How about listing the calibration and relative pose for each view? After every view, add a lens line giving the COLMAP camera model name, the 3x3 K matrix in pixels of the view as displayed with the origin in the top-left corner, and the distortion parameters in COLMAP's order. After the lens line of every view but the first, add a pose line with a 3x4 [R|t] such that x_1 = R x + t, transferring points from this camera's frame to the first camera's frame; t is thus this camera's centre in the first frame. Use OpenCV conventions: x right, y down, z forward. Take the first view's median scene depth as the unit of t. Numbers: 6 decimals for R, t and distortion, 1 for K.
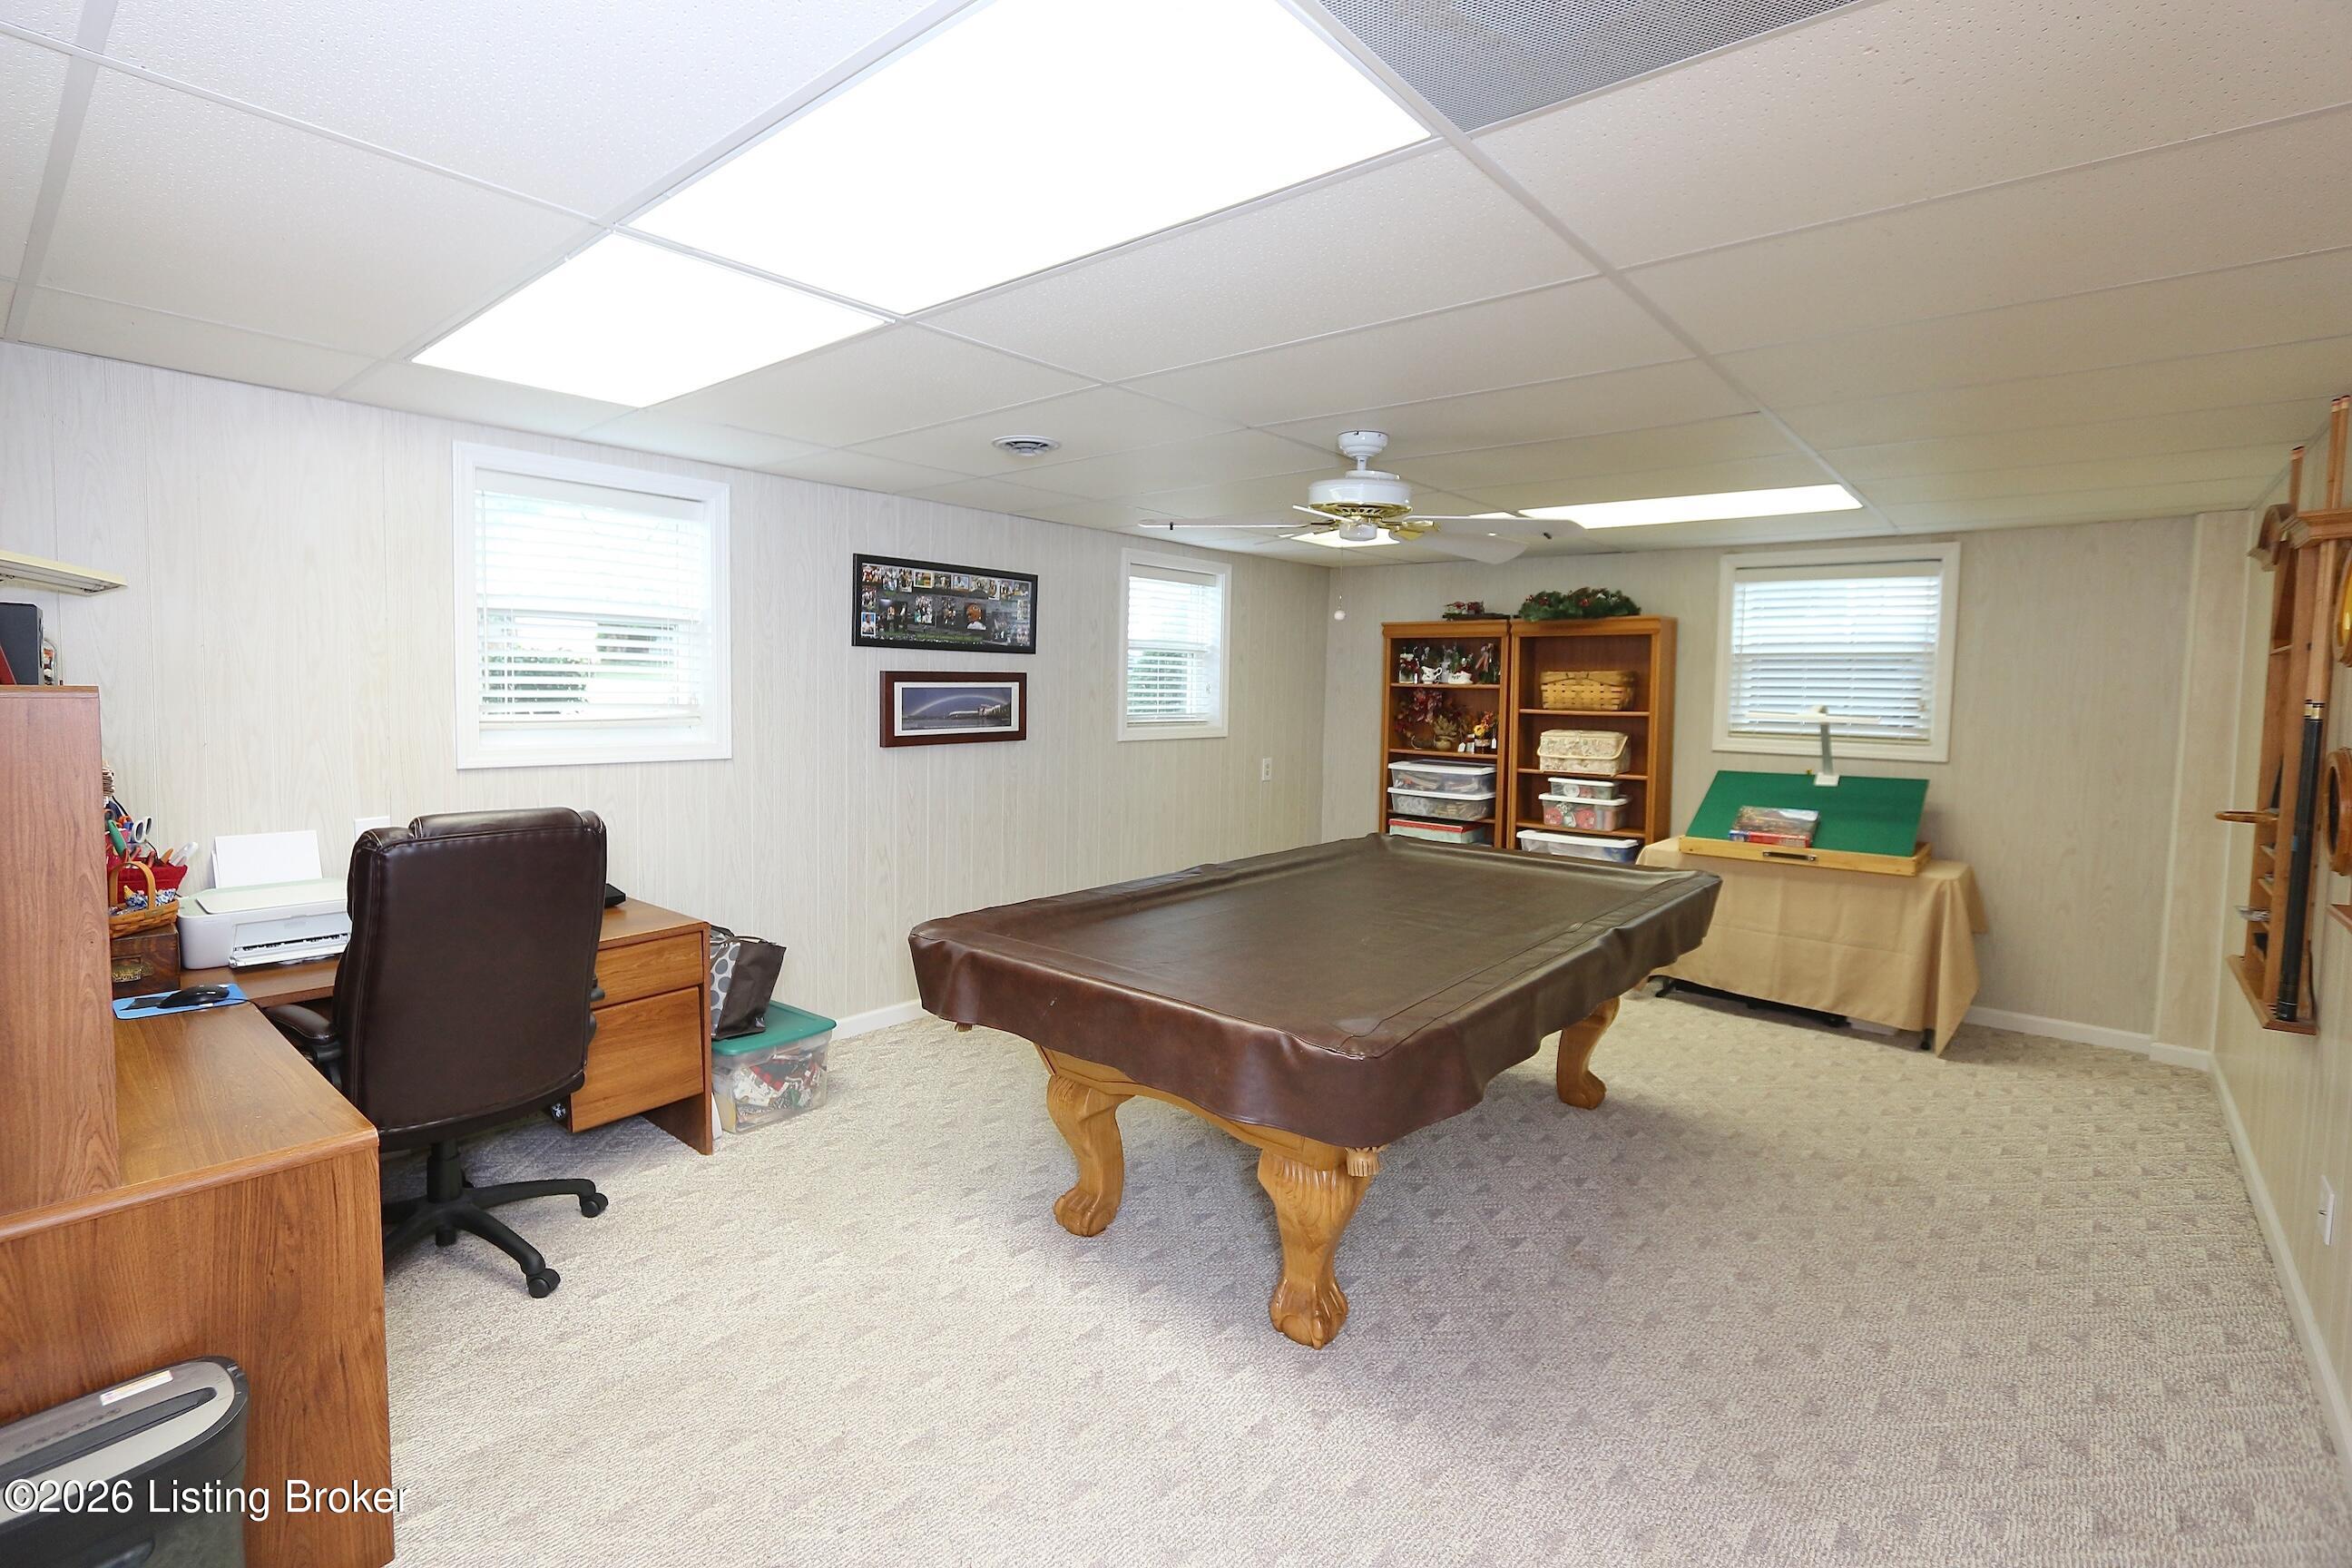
lens RADIAL K [[1076.7, 0, 1158.7], [0, 1076.7, 771.3], [0, 0, 1]] dist [-0.016808, 0.002501]
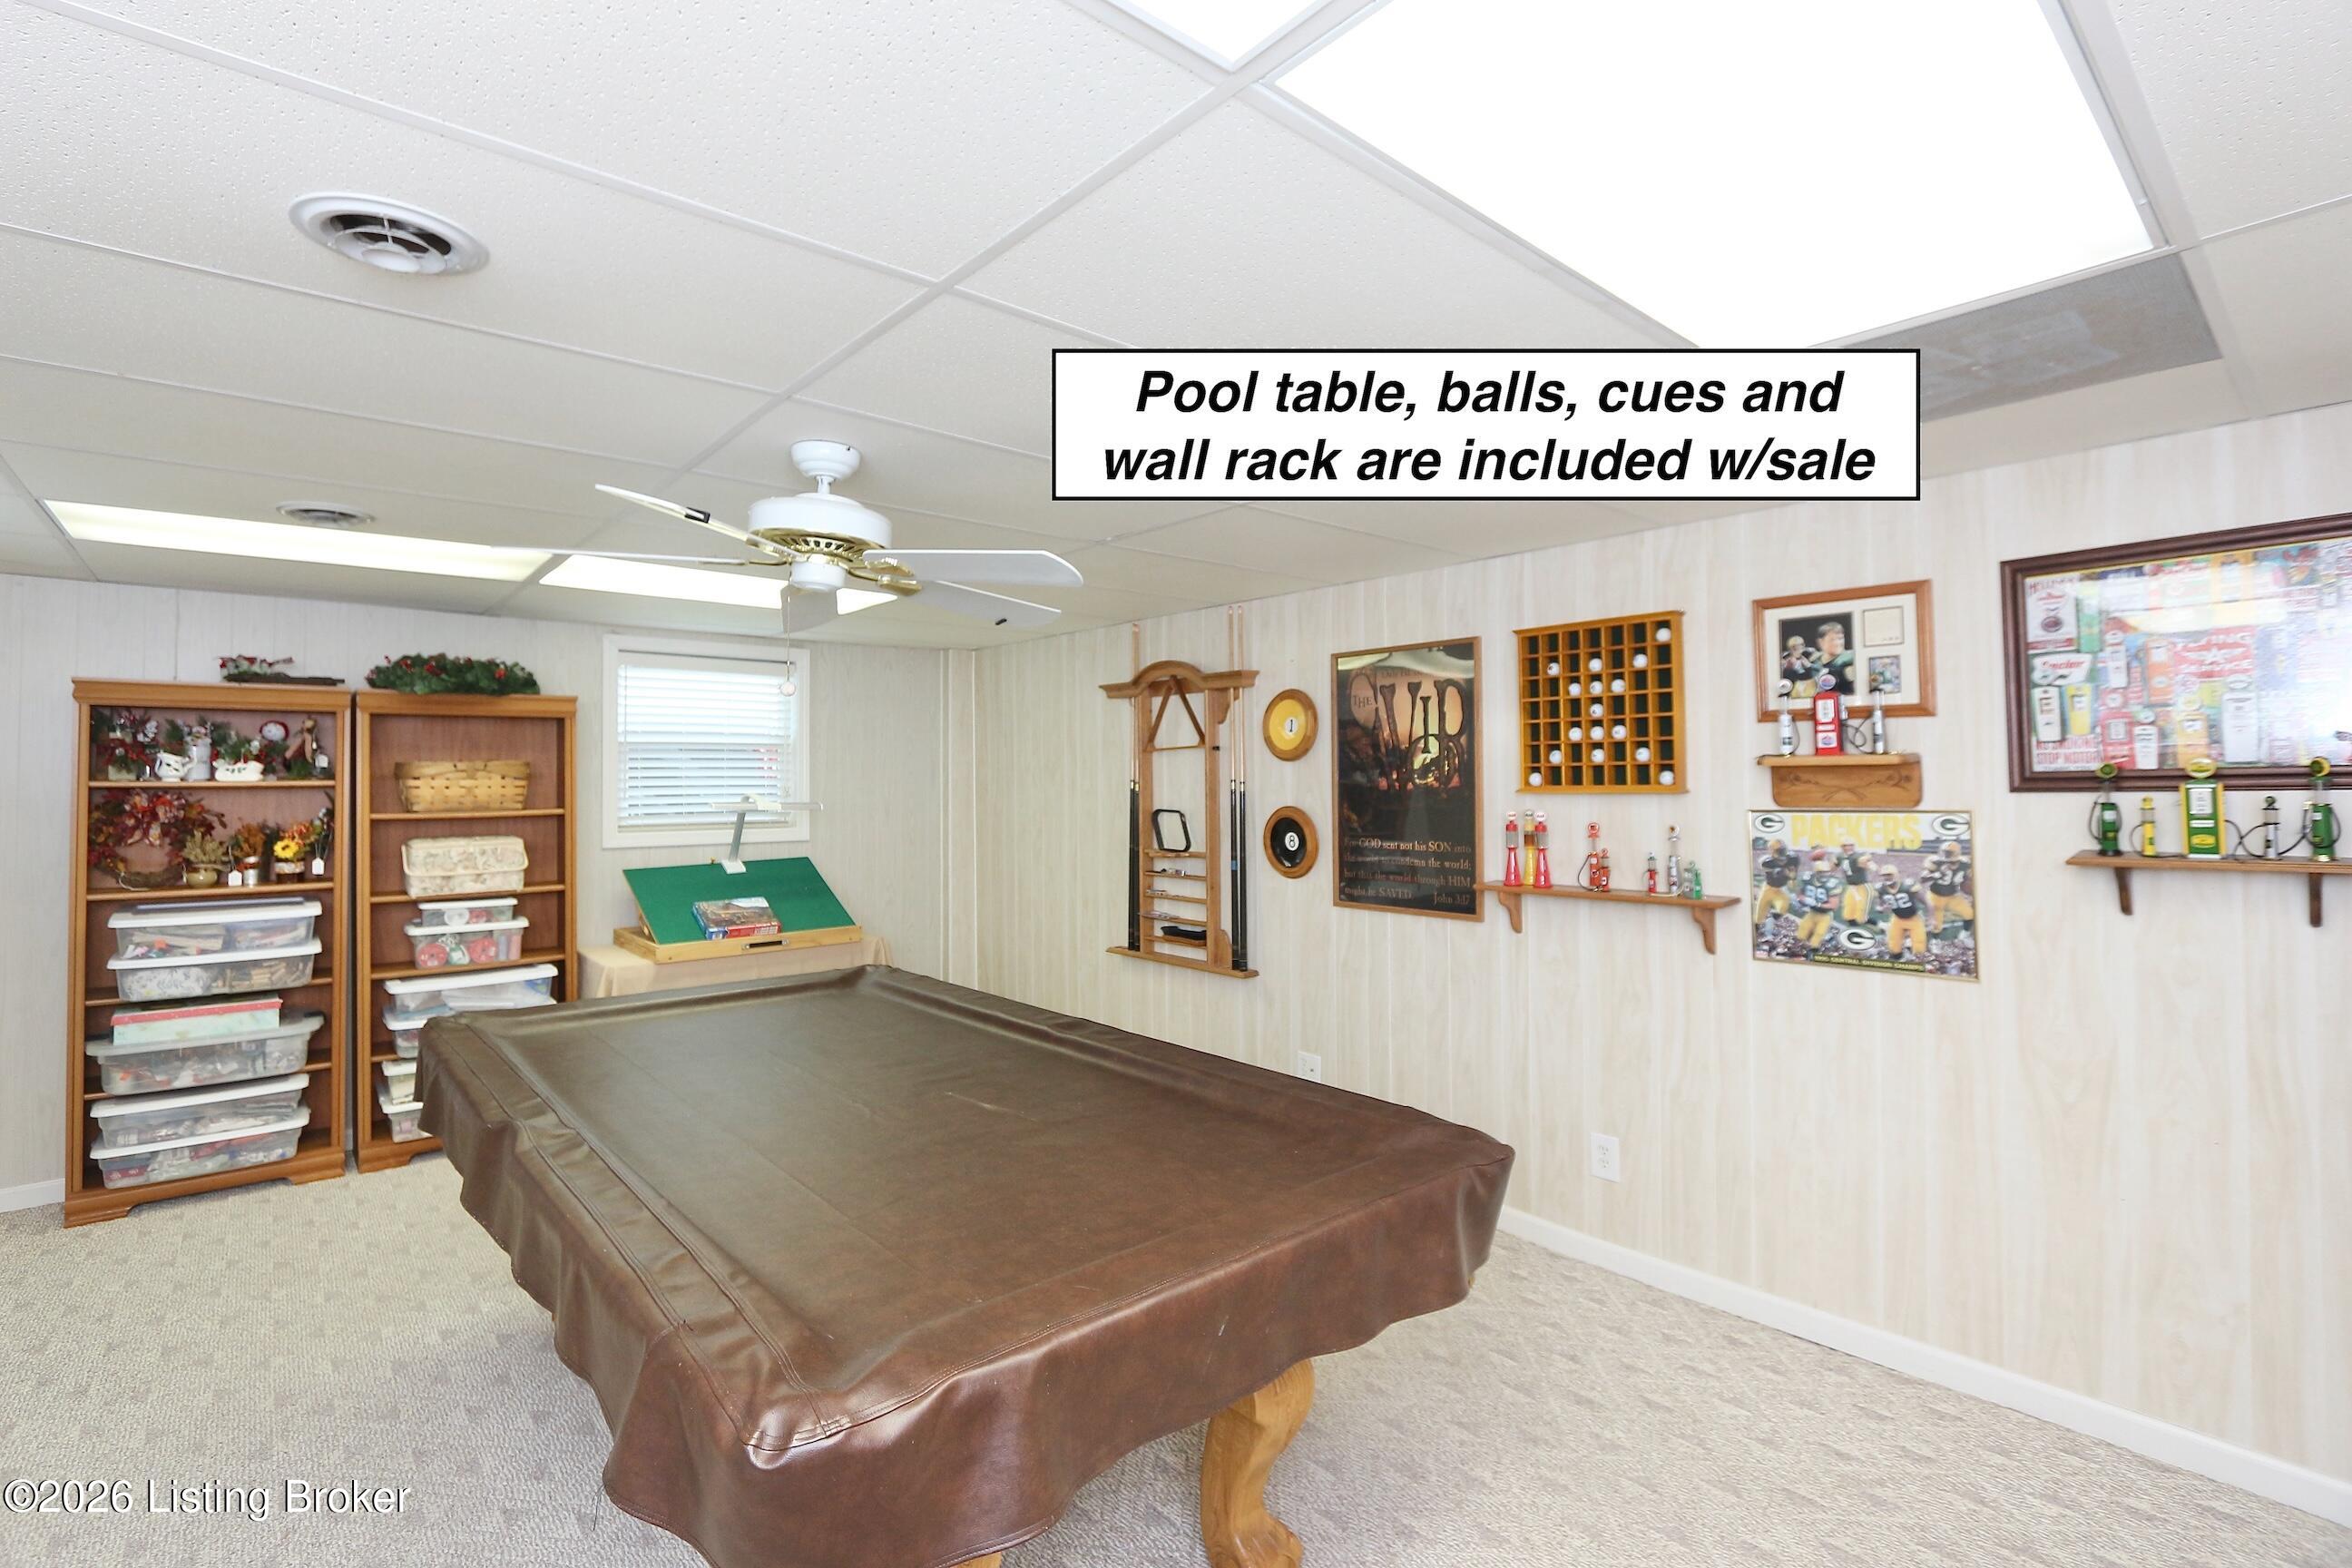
lens RADIAL K [[1076.7, 0, 1164.9], [0, 1076.7, 767.6], [0, 0, 1]] dist [-0.016808, 0.002501]
pose [[0.155451, -0.007070, 0.987818, -0.290030], [0.089075, 0.996001, -0.006889, -0.038221], [-0.983819, 0.089061, 0.155459, 0.384529]]
